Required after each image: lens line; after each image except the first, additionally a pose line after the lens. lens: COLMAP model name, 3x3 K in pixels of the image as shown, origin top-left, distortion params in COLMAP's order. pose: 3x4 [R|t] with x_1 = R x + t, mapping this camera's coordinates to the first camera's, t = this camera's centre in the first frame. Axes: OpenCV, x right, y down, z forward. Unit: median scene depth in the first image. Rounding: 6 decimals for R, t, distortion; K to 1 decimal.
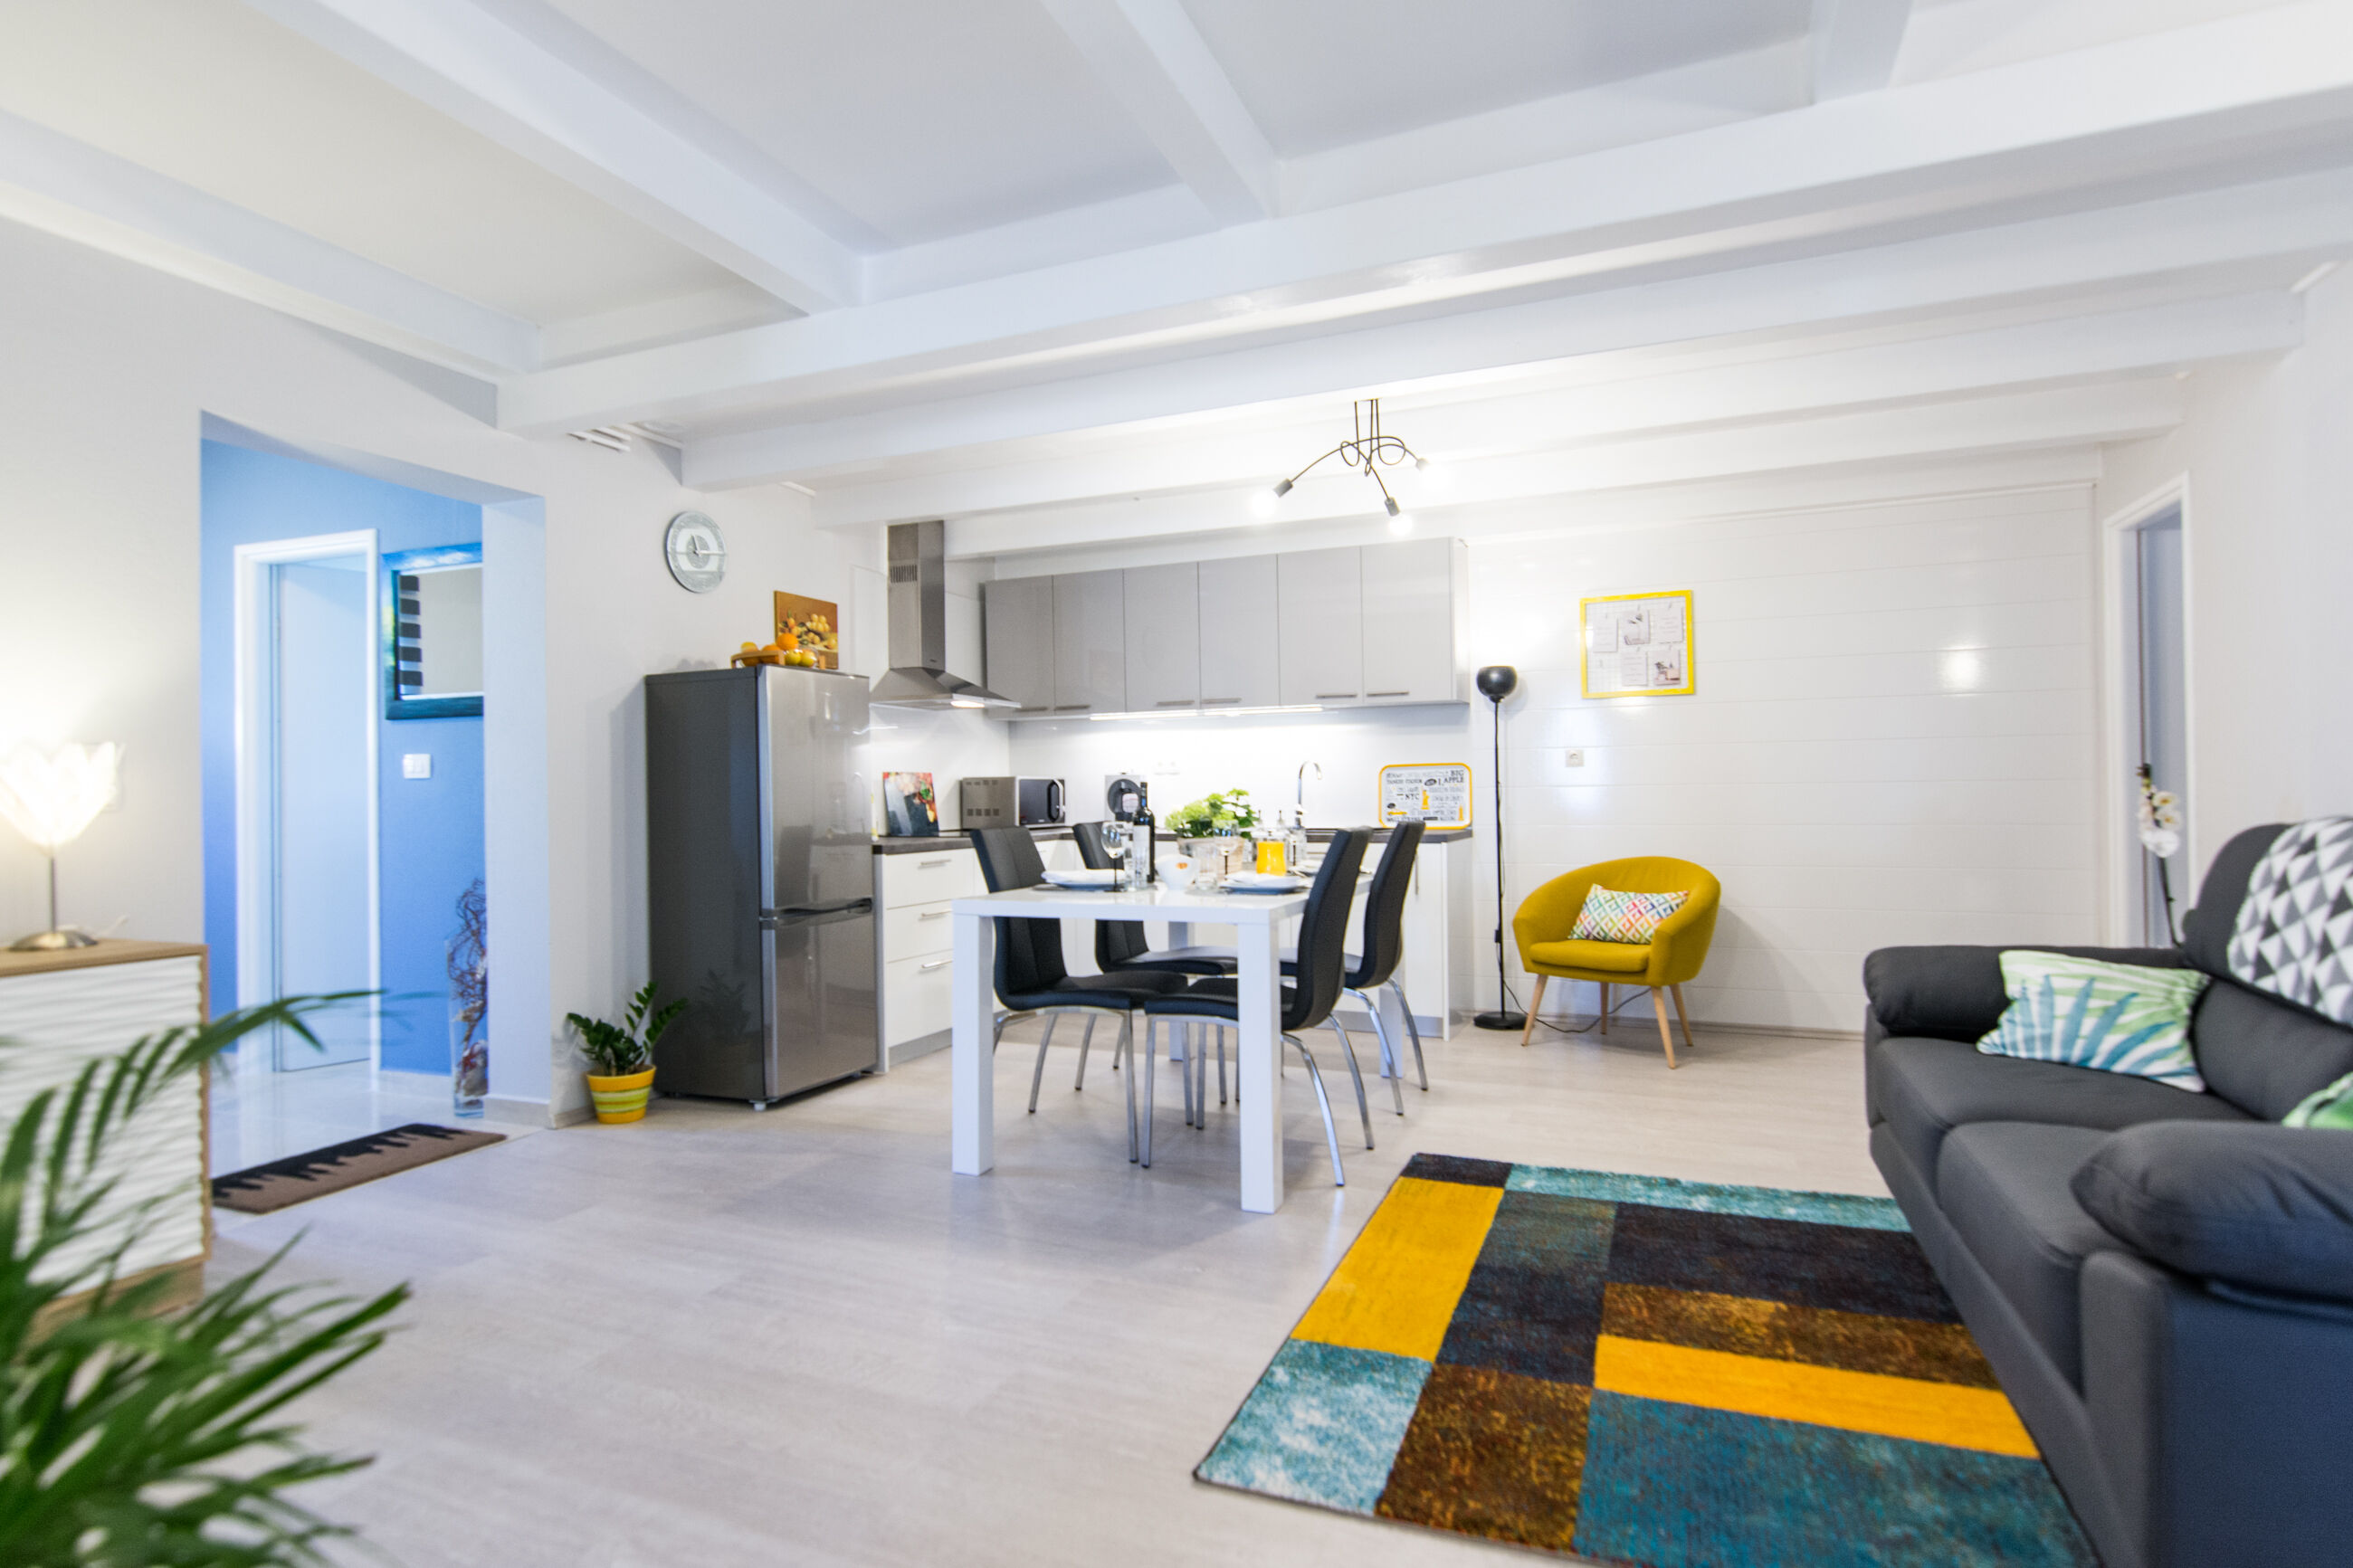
lens RADIAL K [[1241.7, 0, 1176.5], [0, 1241.7, 784.0], [0, 0, 1]] dist [0.001256, -0.000172]
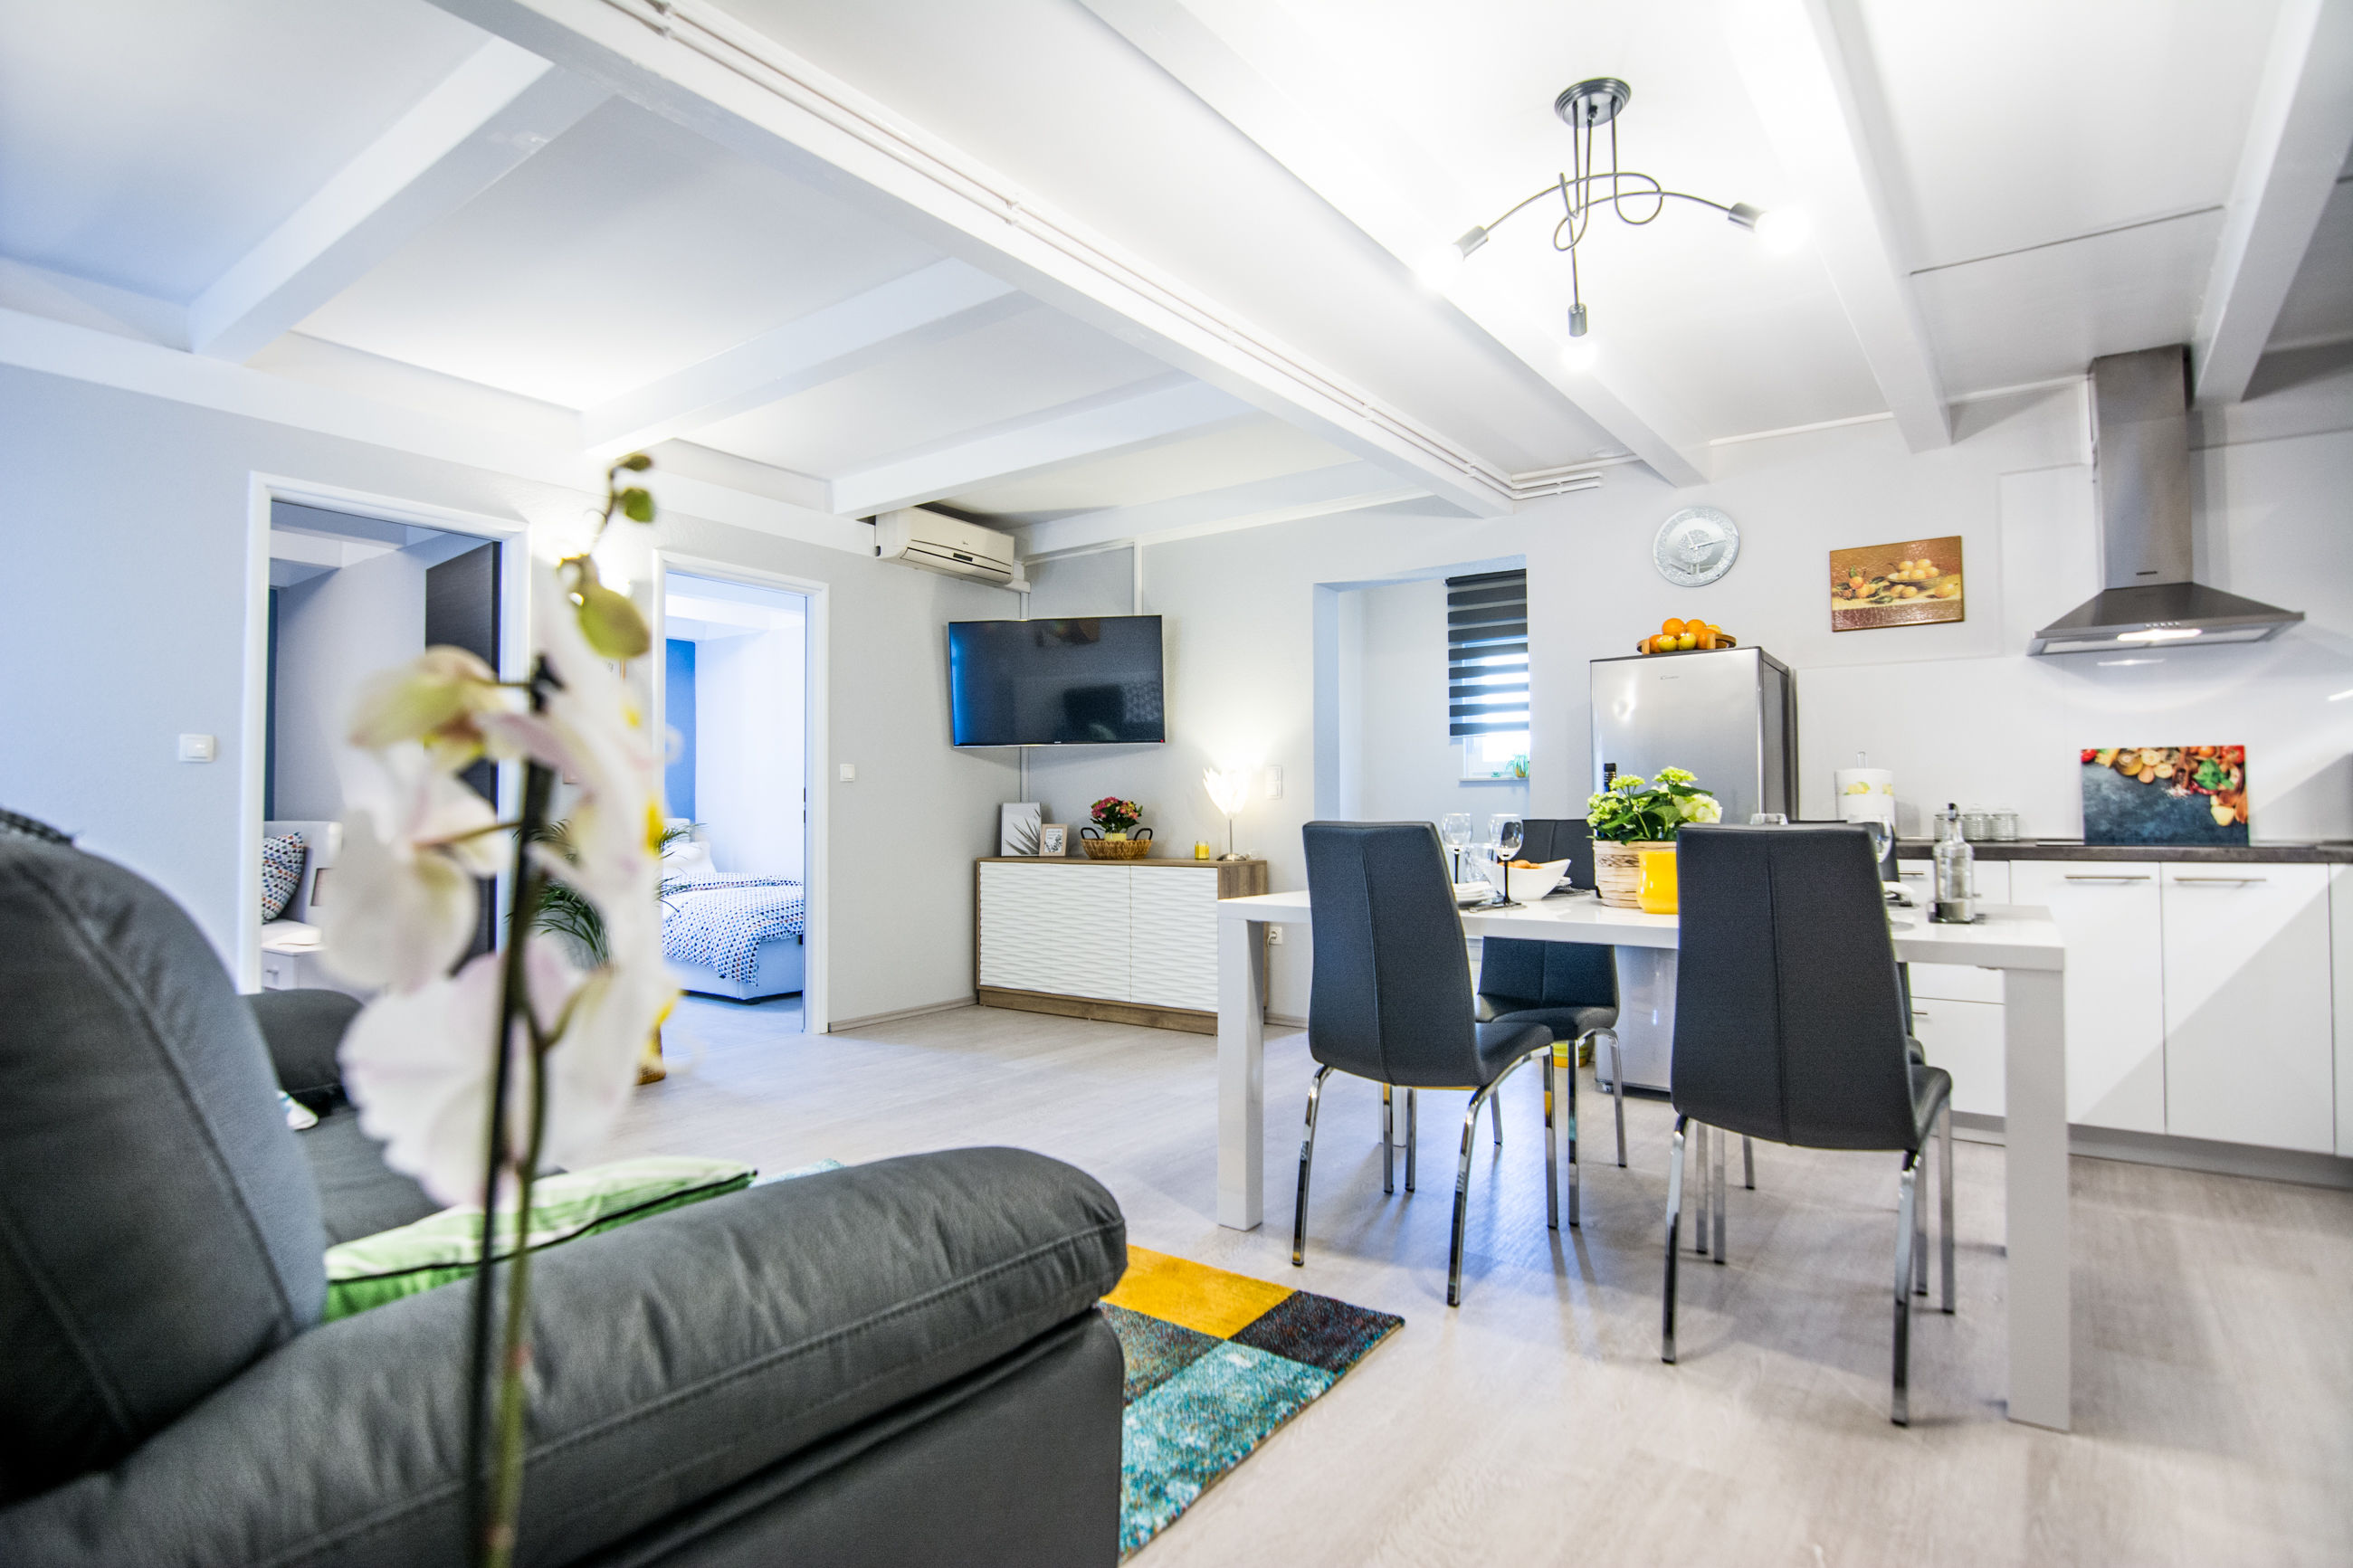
lens RADIAL K [[1200.0, 0, 1162.9], [0, 1200.0, 807.2], [0, 0, 1]] dist [0.002065, 0.000695]
pose [[-0.243291, 0.010798, -0.969893, 0.947822], [0.012865, 0.999886, 0.007905, 0.018448], [0.969868, -0.010554, -0.243402, 1.157442]]
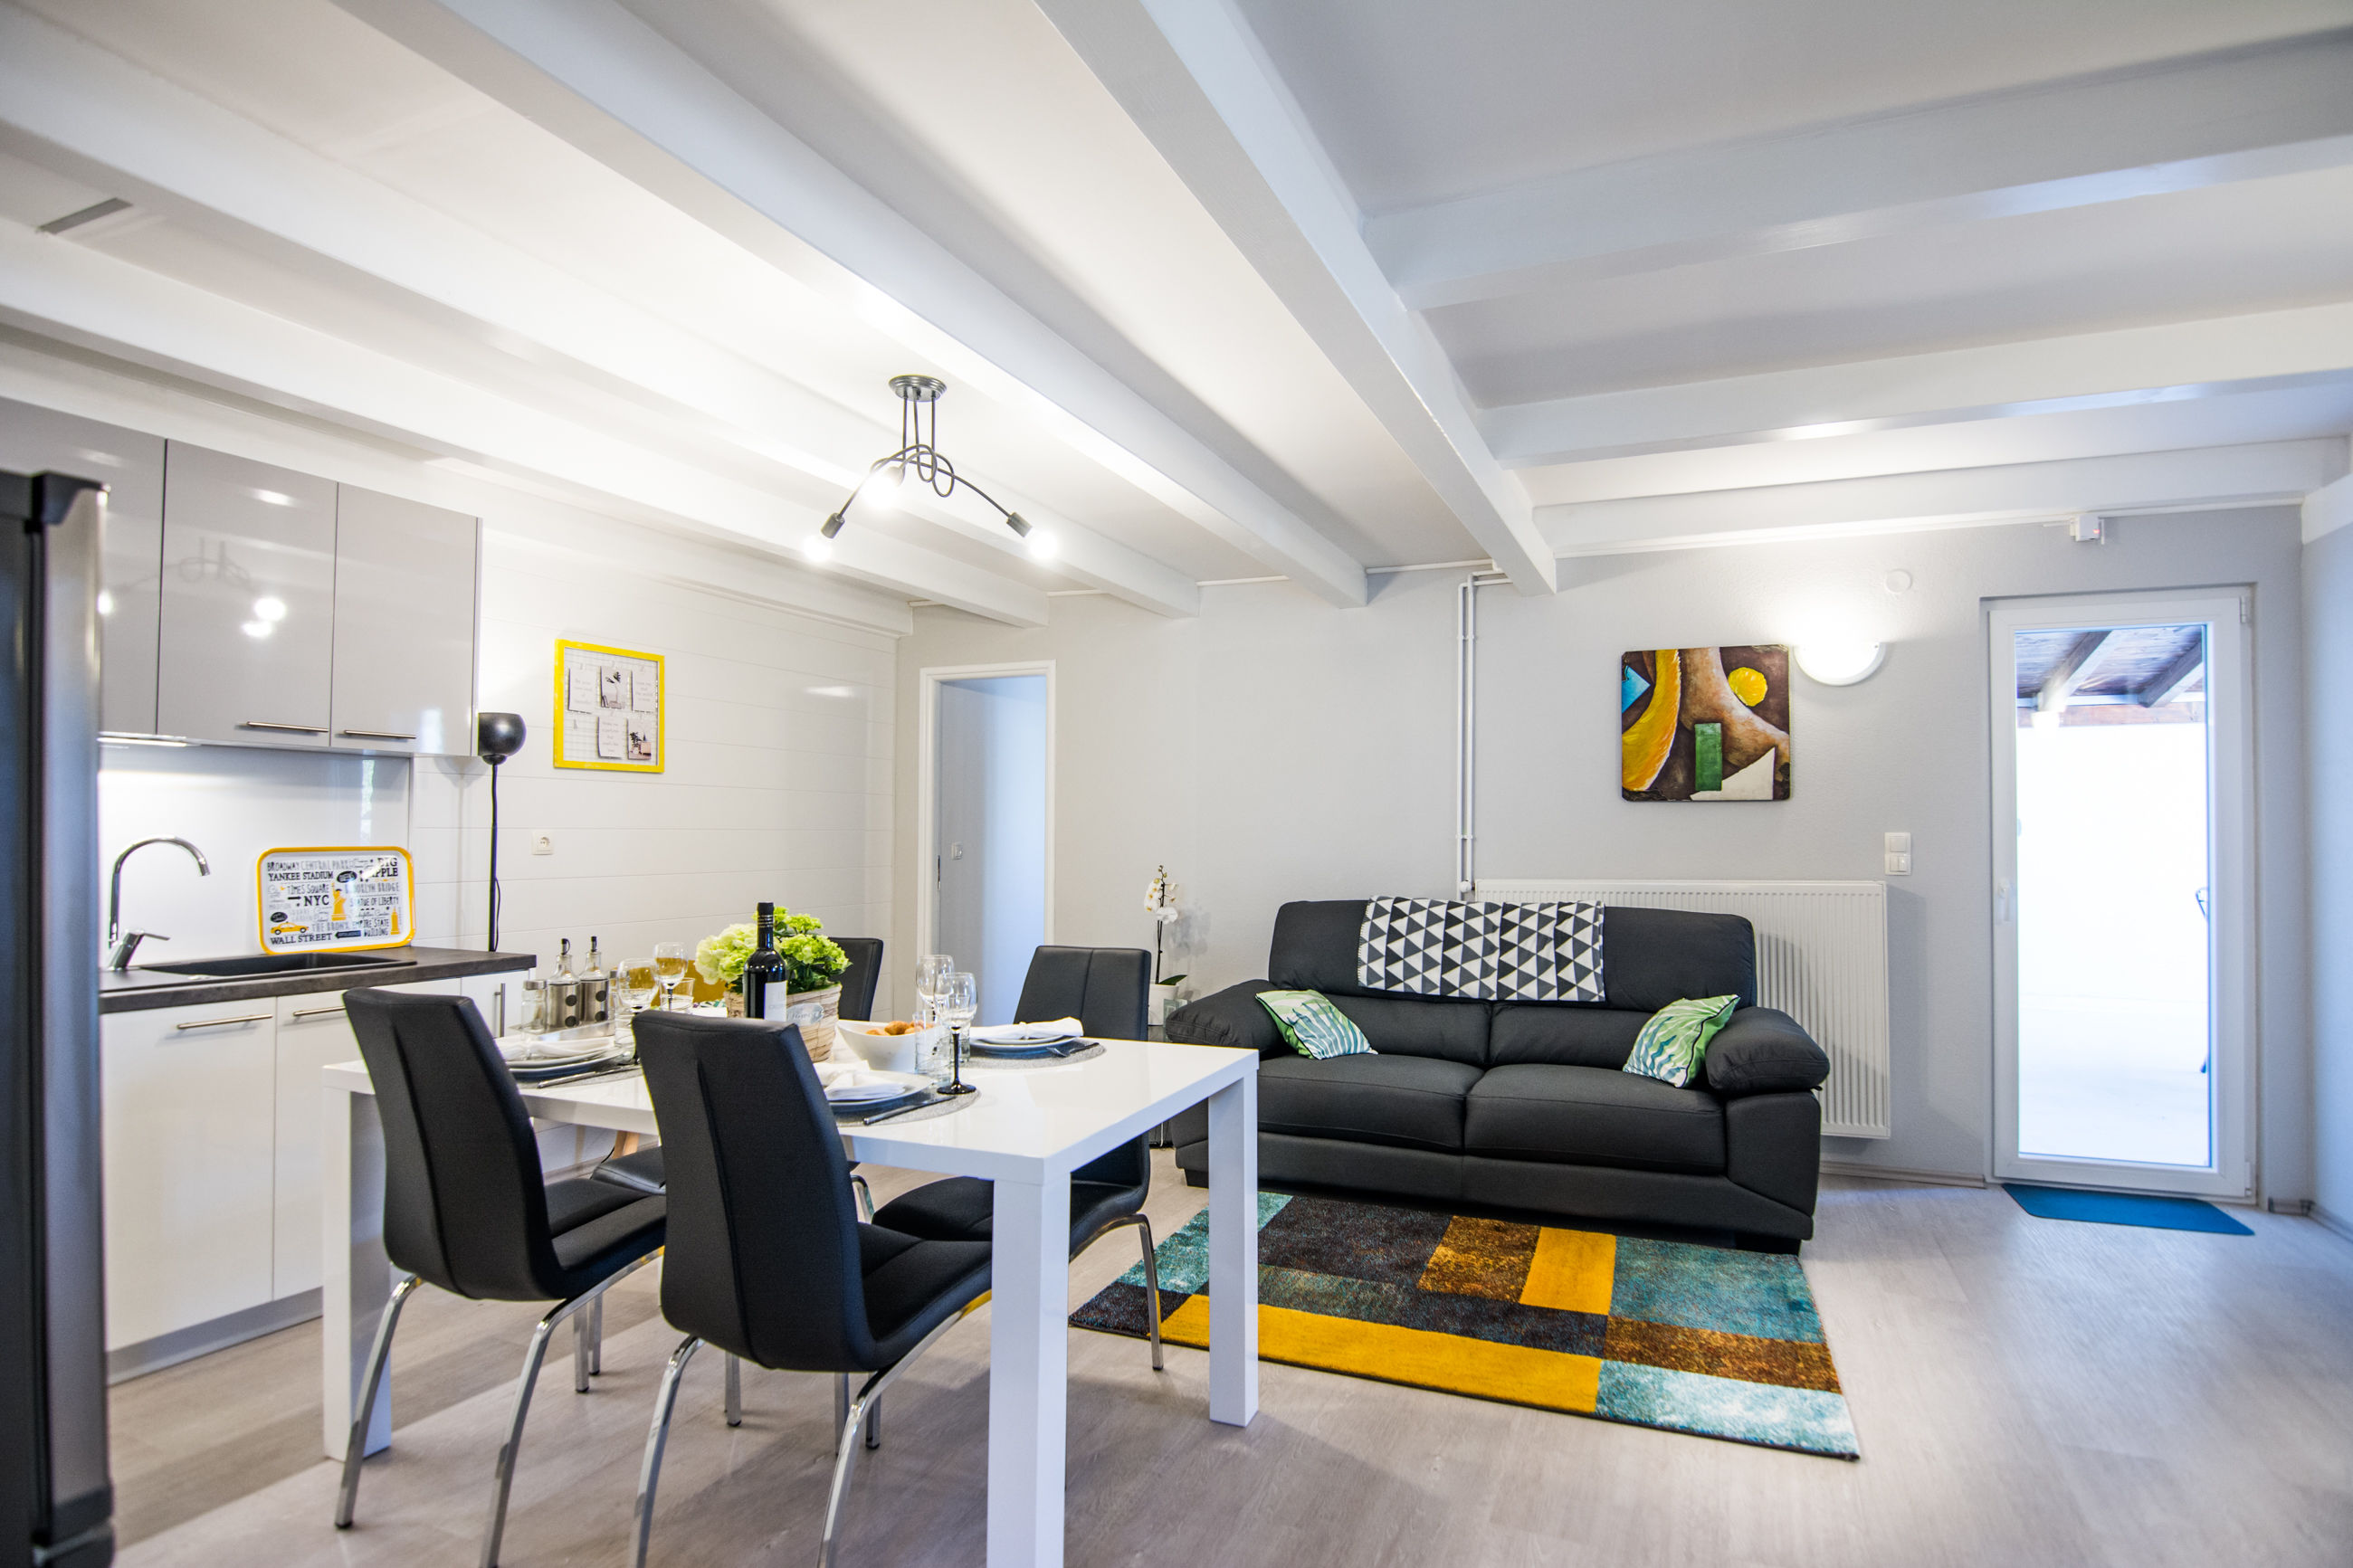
lens RADIAL K [[1188.8, 0, 1223.2], [0, 1188.8, 809.5], [0, 0, 1]] dist [-0.001838, -0.000544]
pose [[-0.009801, 0.035271, 0.999330, -0.730080], [-0.010428, 0.999320, -0.035373, -0.033989], [-0.999898, -0.010768, -0.009426, 1.007375]]
